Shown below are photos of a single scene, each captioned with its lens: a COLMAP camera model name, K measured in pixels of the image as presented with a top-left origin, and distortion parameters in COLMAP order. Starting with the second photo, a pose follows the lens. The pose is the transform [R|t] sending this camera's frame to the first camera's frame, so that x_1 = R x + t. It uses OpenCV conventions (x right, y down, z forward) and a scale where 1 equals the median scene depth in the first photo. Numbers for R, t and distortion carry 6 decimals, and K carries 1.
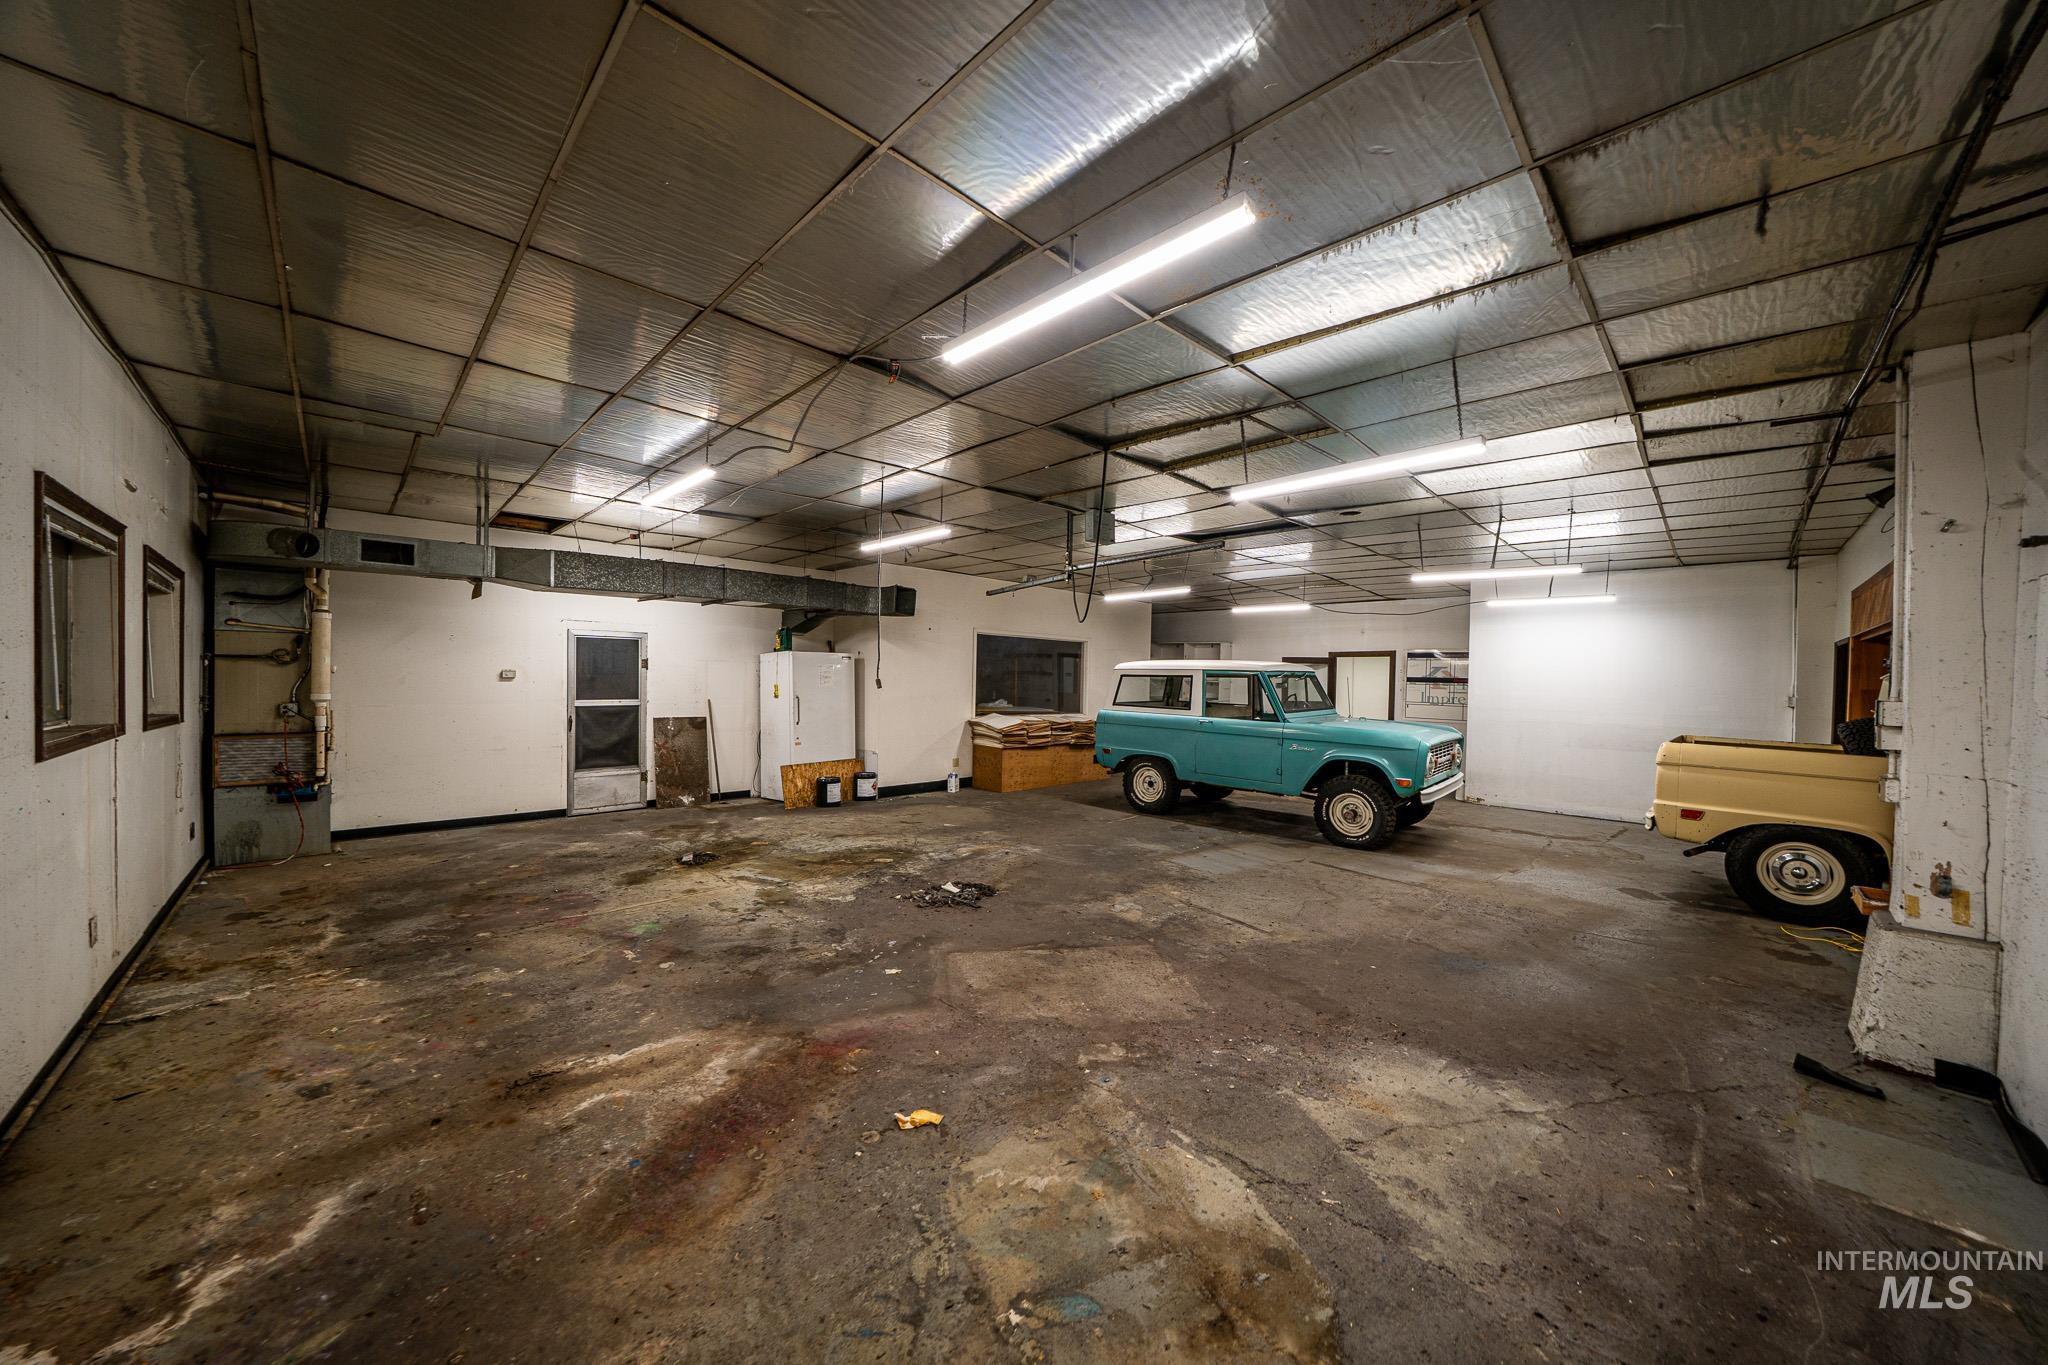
lens RADIAL K [[706.6, 0, 1021.9], [0, 706.6, 684.2], [0, 0, 1]] dist [-0.016156, 0.000802]
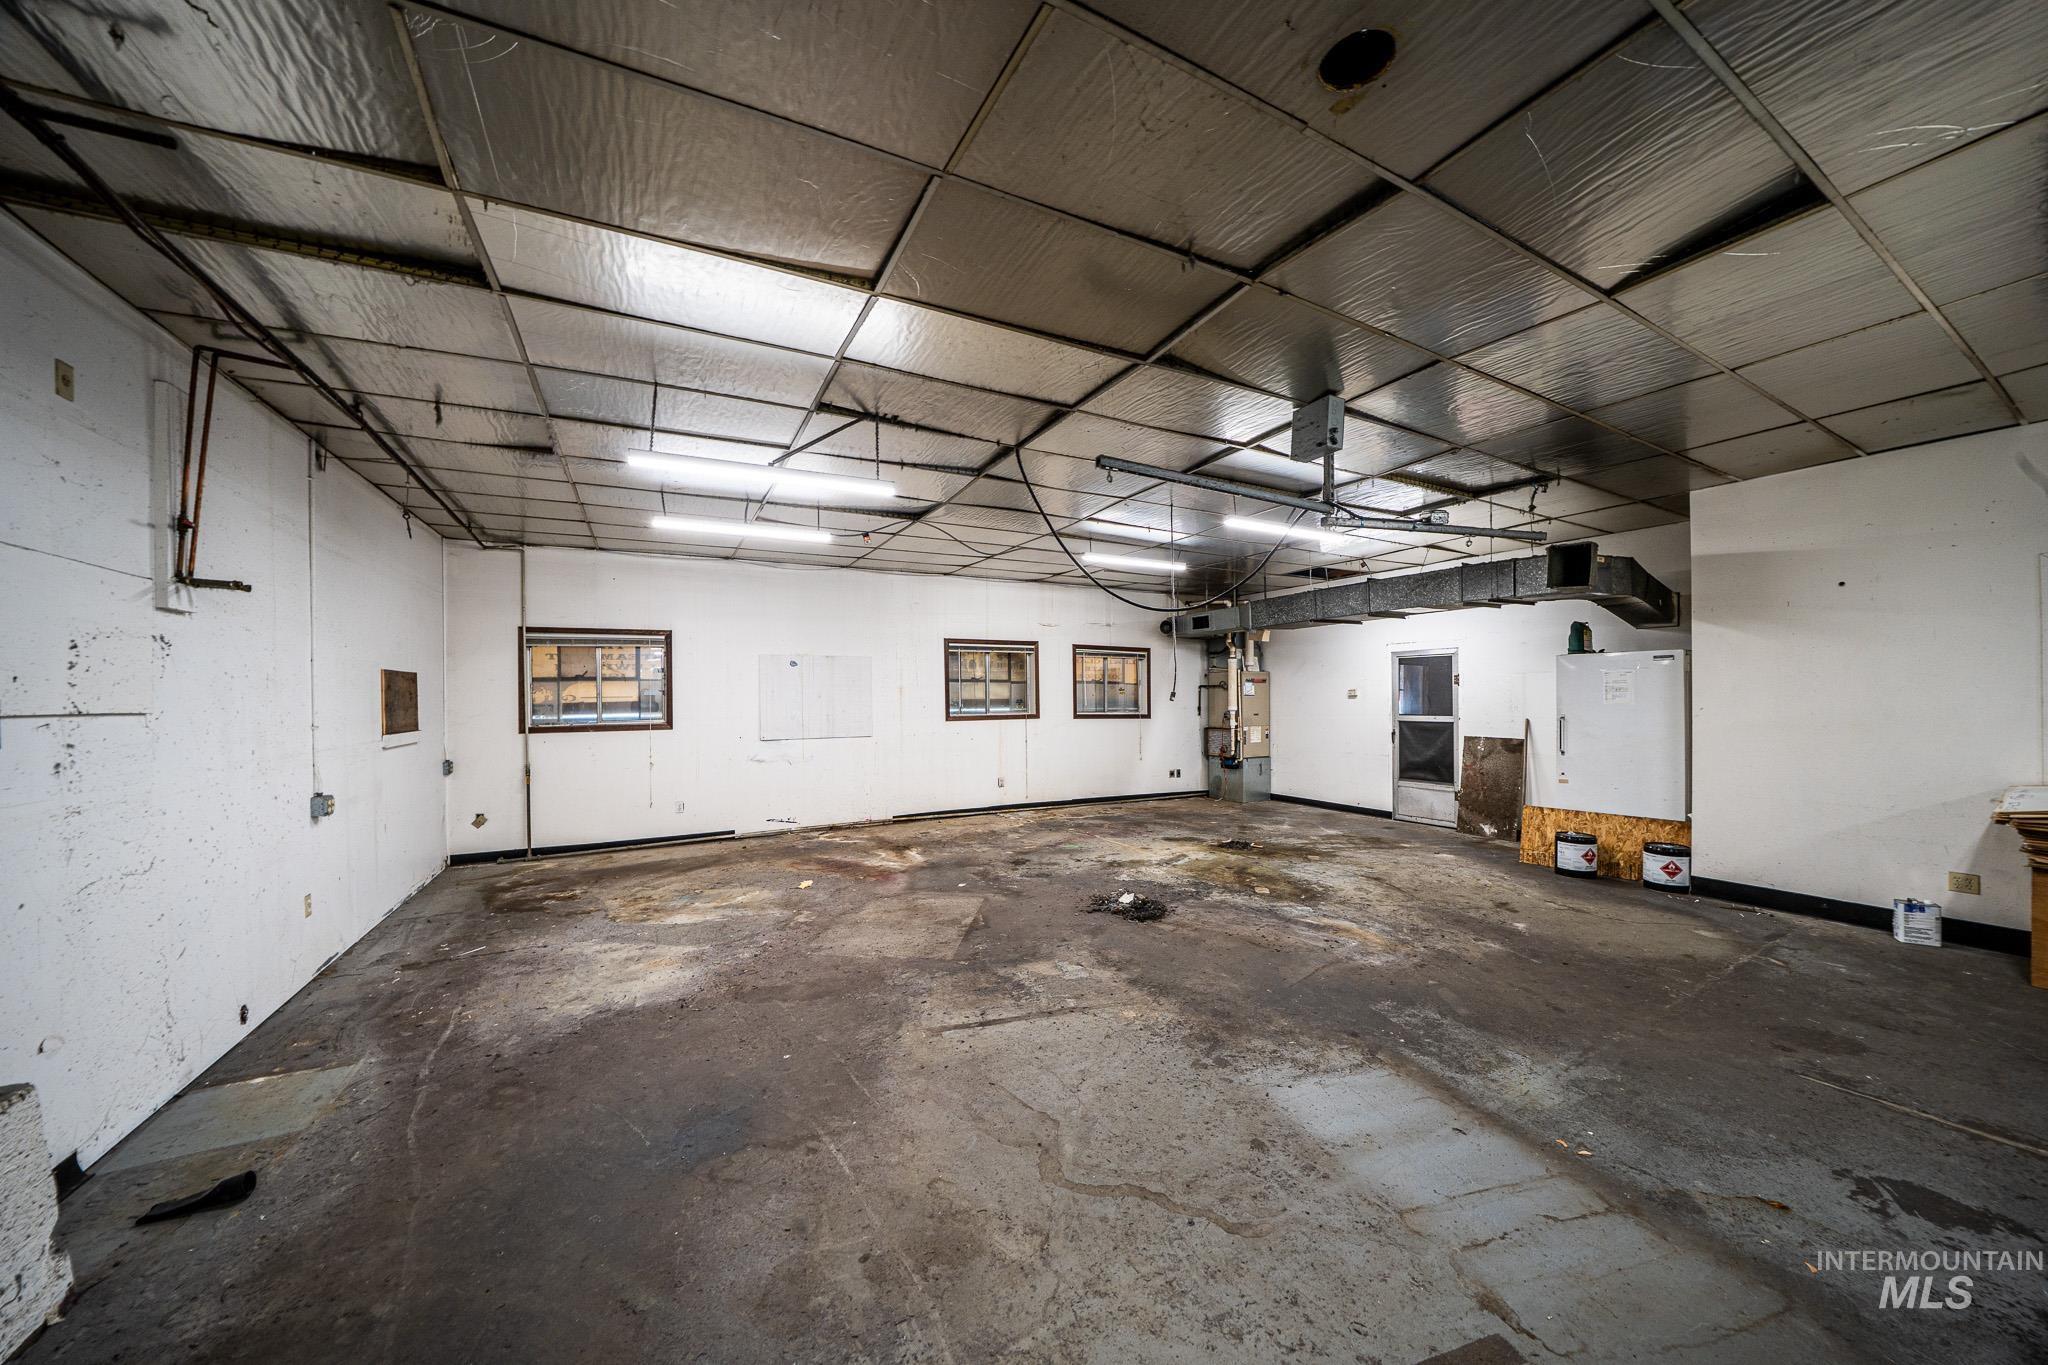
lens RADIAL K [[706.6, 0, 1030.5], [0, 706.6, 693.1], [0, 0, 1]] dist [-0.016156, 0.000802]
pose [[-0.282038, -0.018525, -0.959225, 0.984078], [-0.003795, 0.999827, -0.018194, 0.015247], [0.959396, -0.001491, -0.282059, 1.239316]]
